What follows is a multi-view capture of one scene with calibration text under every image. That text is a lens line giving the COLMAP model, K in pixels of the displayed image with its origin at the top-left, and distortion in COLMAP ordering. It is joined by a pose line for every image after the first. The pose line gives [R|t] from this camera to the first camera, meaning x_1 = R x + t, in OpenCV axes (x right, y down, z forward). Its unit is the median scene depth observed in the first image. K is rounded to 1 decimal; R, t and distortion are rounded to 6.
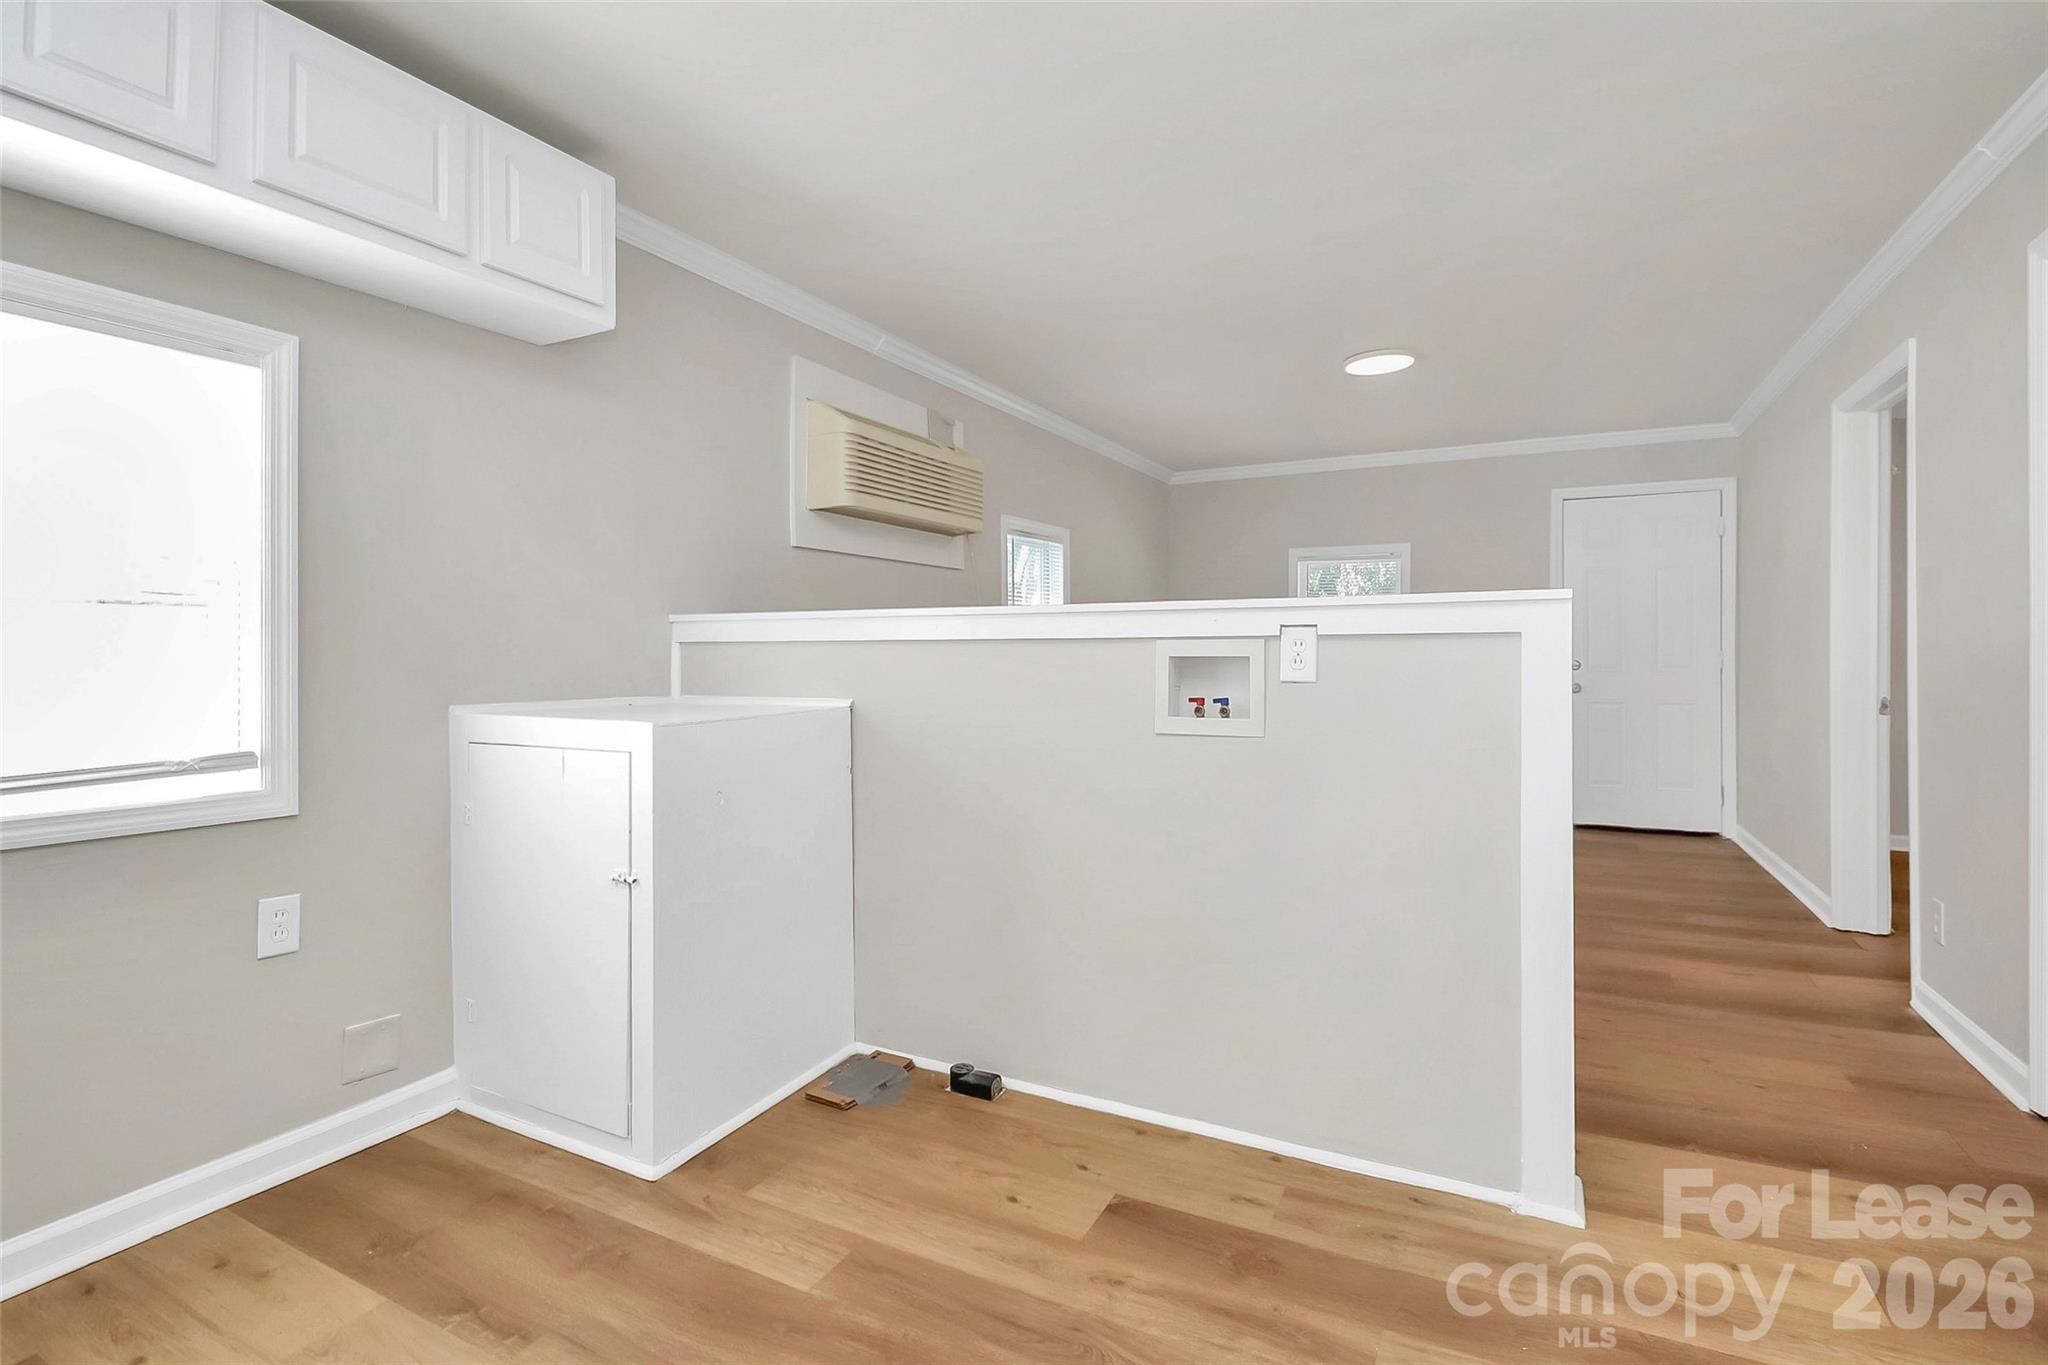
lens RADIAL K [[974.4, 0, 1012.1], [0, 974.4, 648.4], [0, 0, 1]] dist [0.012749, -0.016929]
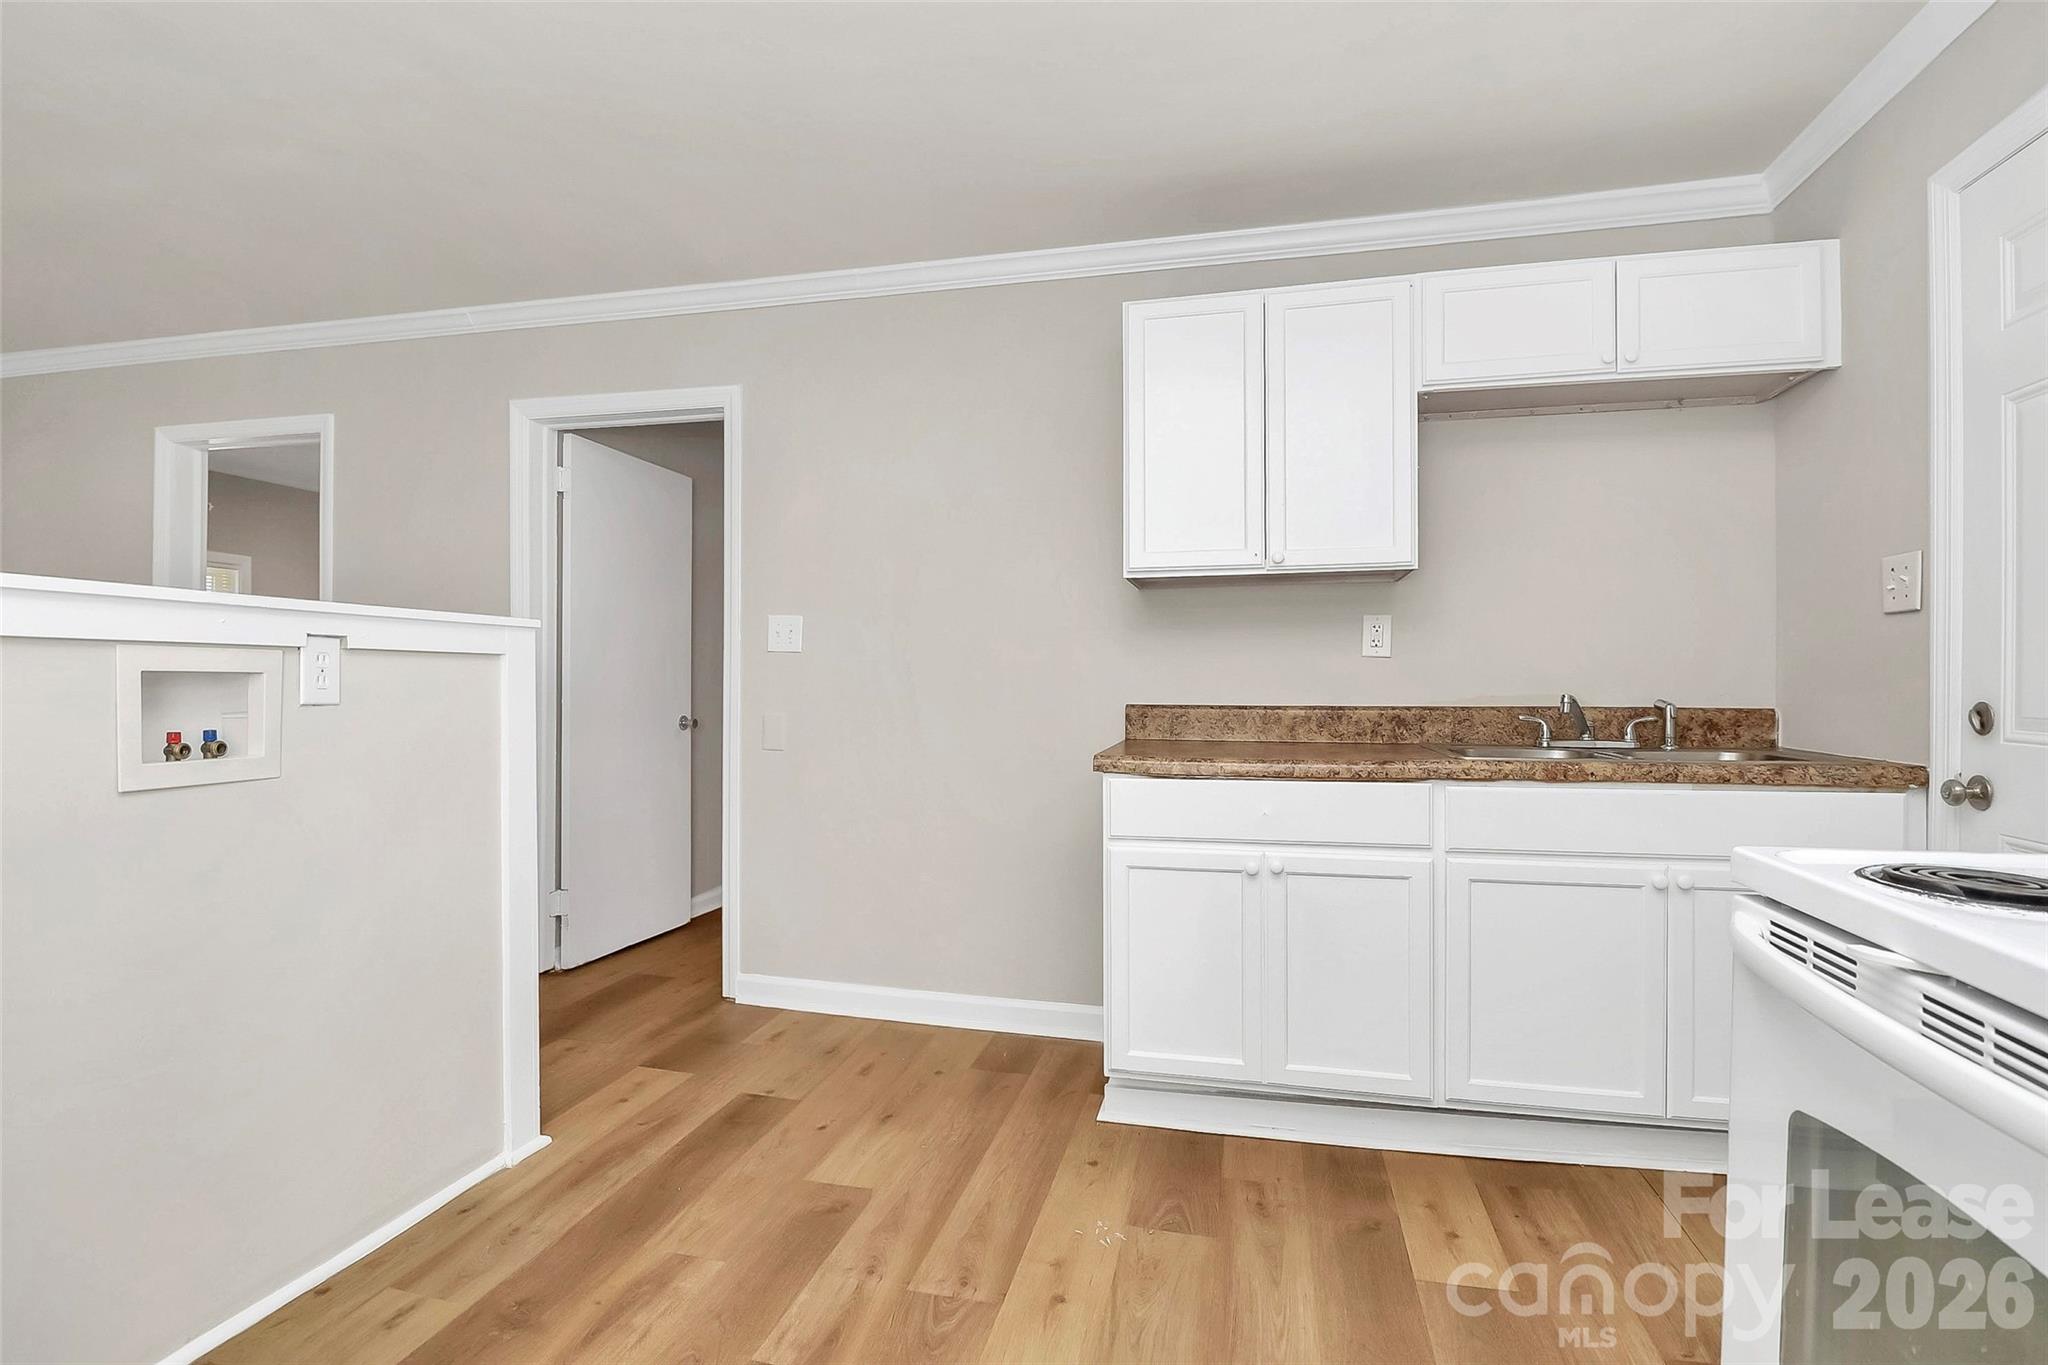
lens RADIAL K [[970.6, 0, 1023.2], [0, 970.6, 675.4], [0, 0, 1]] dist [0.004648, -0.014711]
pose [[-0.245894, 0.008791, 0.969257, -0.640107], [-0.010276, 0.999879, -0.011675, 0.013610], [-0.969242, -0.012831, -0.245774, 0.625588]]
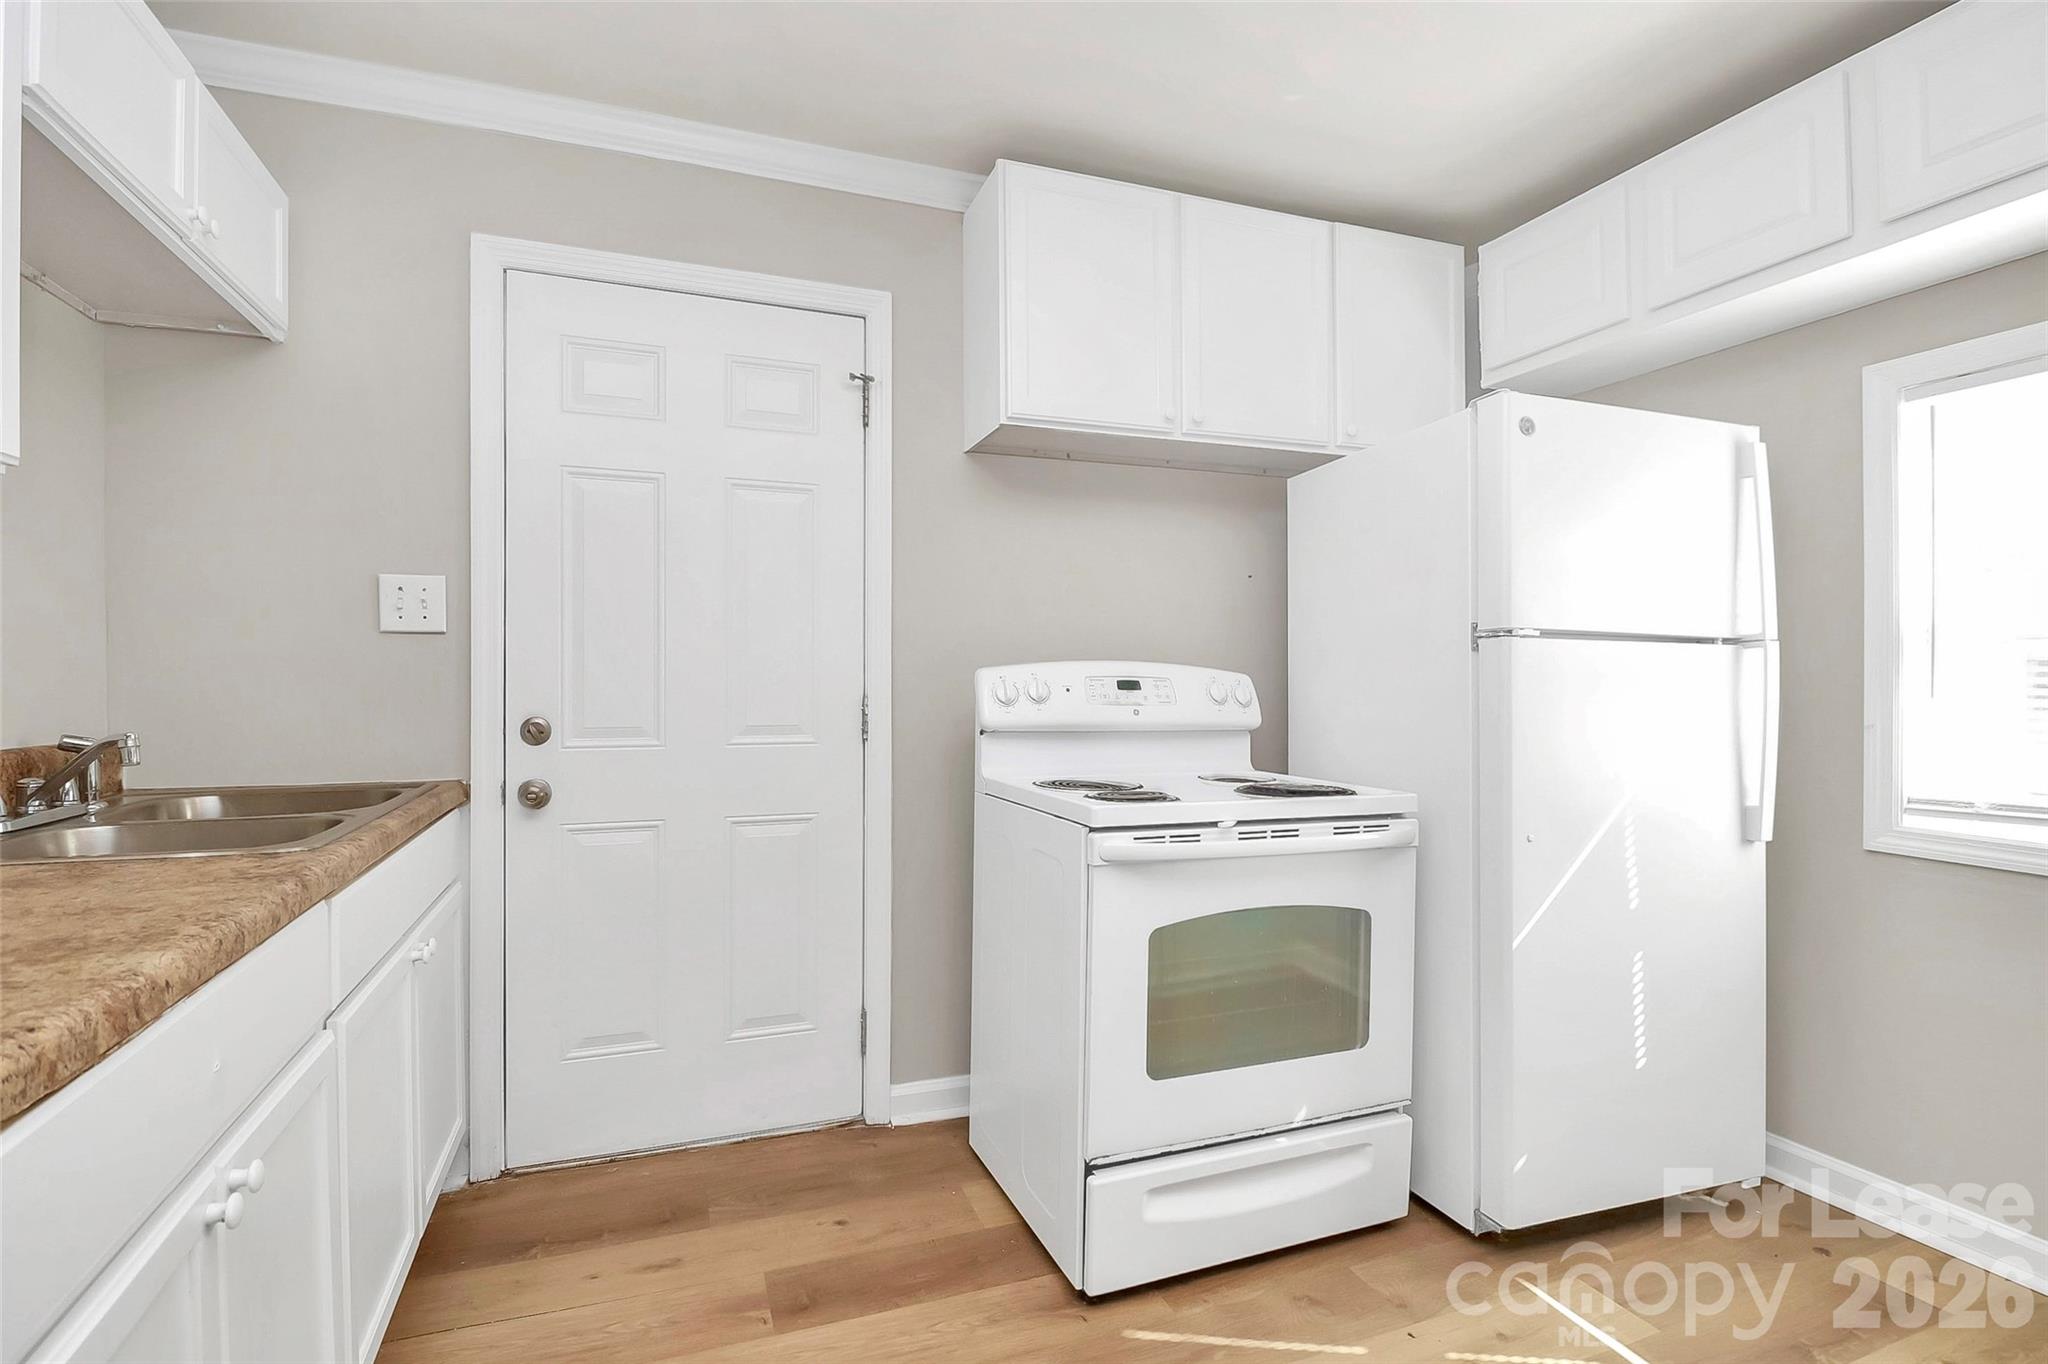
lens RADIAL K [[971.8, 0, 1019.9], [0, 971.8, 682.2], [0, 0, 1]] dist [0.001844, -0.014960]
pose [[-0.656569, 0.006218, -0.754240, 0.384049], [0.009428, 0.999956, 0.000036, -0.013006], [0.754207, -0.007087, -0.656598, 0.644727]]
